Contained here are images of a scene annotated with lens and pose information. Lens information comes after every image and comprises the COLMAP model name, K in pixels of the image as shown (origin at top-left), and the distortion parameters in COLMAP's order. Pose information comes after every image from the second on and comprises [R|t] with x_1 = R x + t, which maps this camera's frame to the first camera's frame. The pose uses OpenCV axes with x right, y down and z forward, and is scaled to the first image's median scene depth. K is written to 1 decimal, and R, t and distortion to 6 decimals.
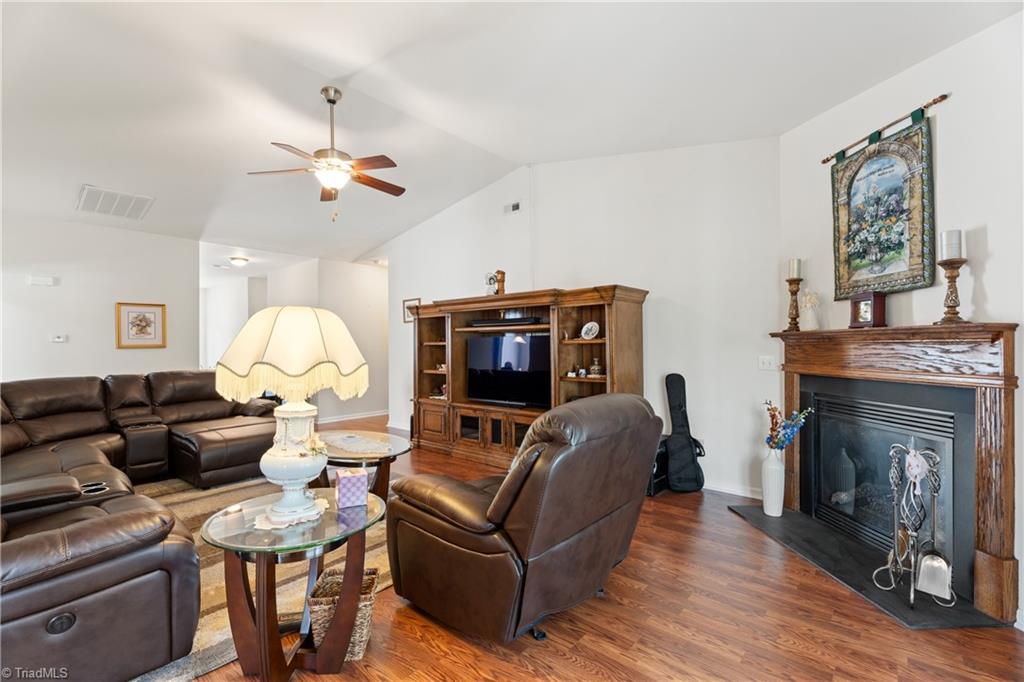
lens RADIAL K [[456.2, 0, 507.7], [0, 456.2, 342.6], [0, 0, 1]] dist [-0.001076, 0.000803]
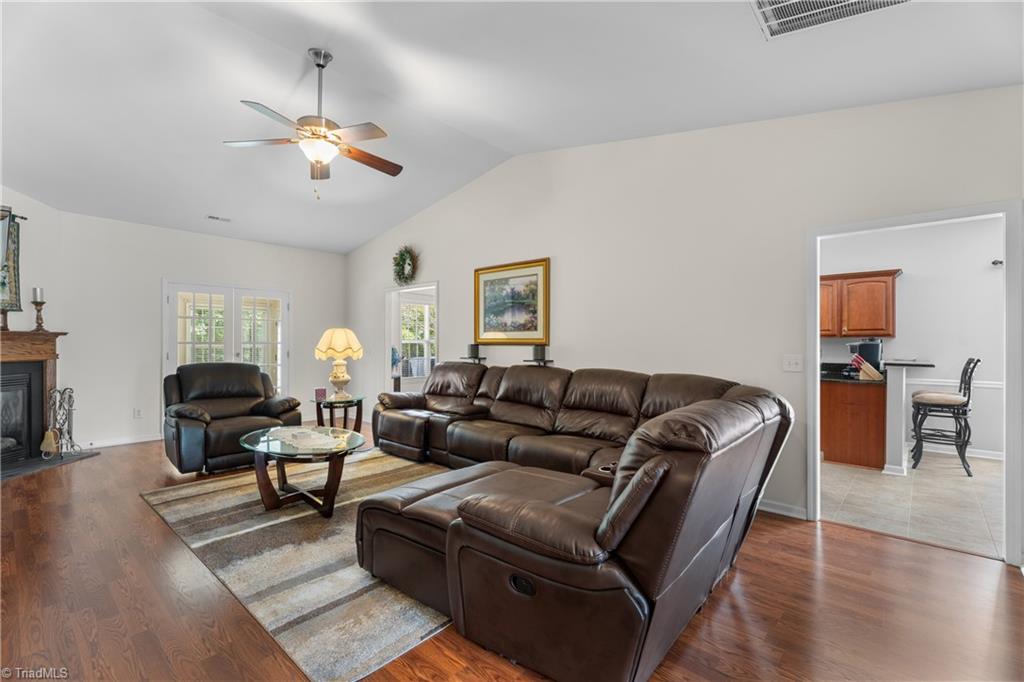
lens RADIAL K [[456.2, 0, 504.2], [0, 456.2, 342.1], [0, 0, 1]] dist [-0.001076, 0.000803]
pose [[-0.999825, 0.001492, 0.018641, -0.689761], [0.001256, 0.999919, -0.012666, 0.021276], [-0.018658, -0.012640, -0.999746, 1.708815]]
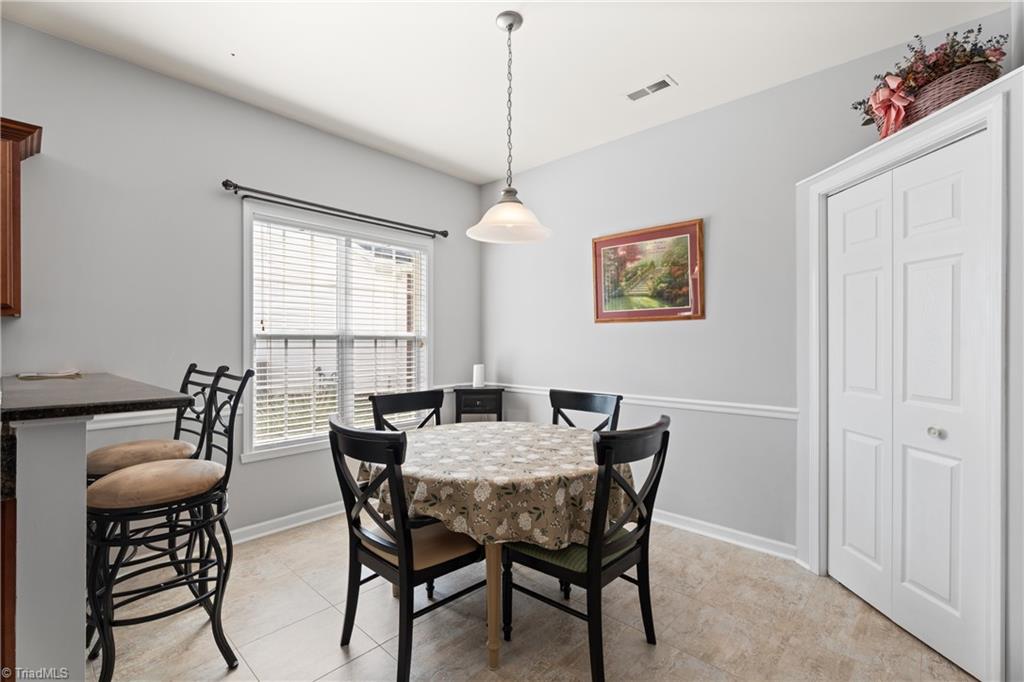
lens RADIAL K [[456.2, 0, 504.9], [0, 456.2, 342.9], [0, 0, 1]] dist [-0.001076, 0.000803]
pose [[-0.026009, 0.005622, -0.999646, -1.330613], [0.008008, 0.999953, 0.005416, 0.022899], [0.999630, -0.007865, -0.026053, 0.905175]]
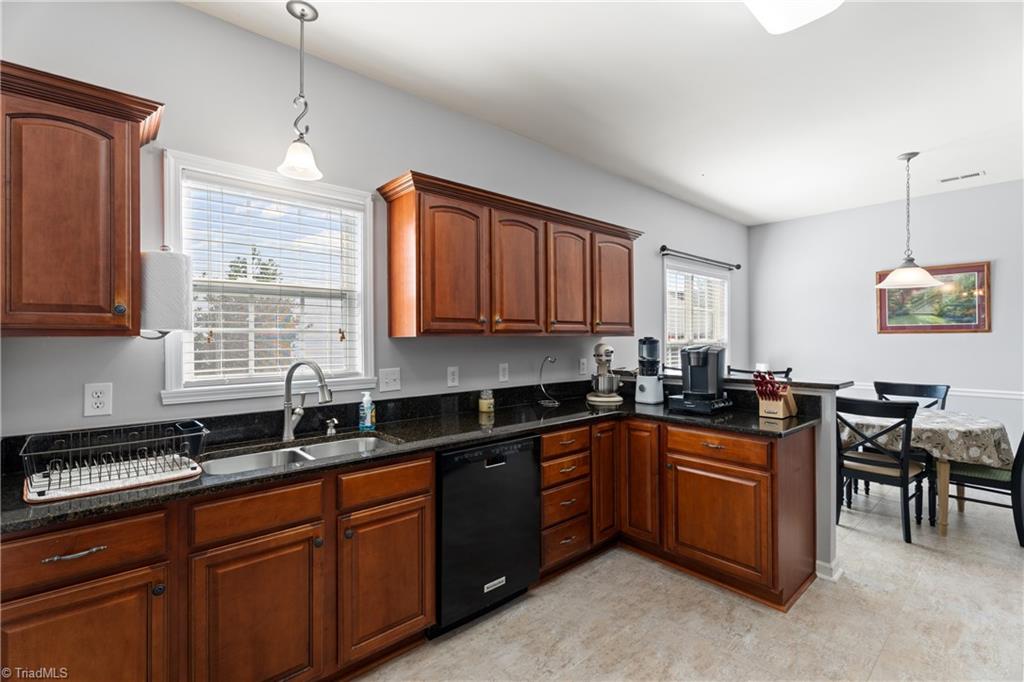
lens RADIAL K [[456.2, 0, 508.0], [0, 456.2, 338.6], [0, 0, 1]] dist [-0.001076, 0.000803]
pose [[-0.127688, 0.005019, -0.991802, -0.915381], [0.012144, 0.999920, 0.003497, -0.010492], [0.991740, -0.011598, -0.127739, 0.269643]]
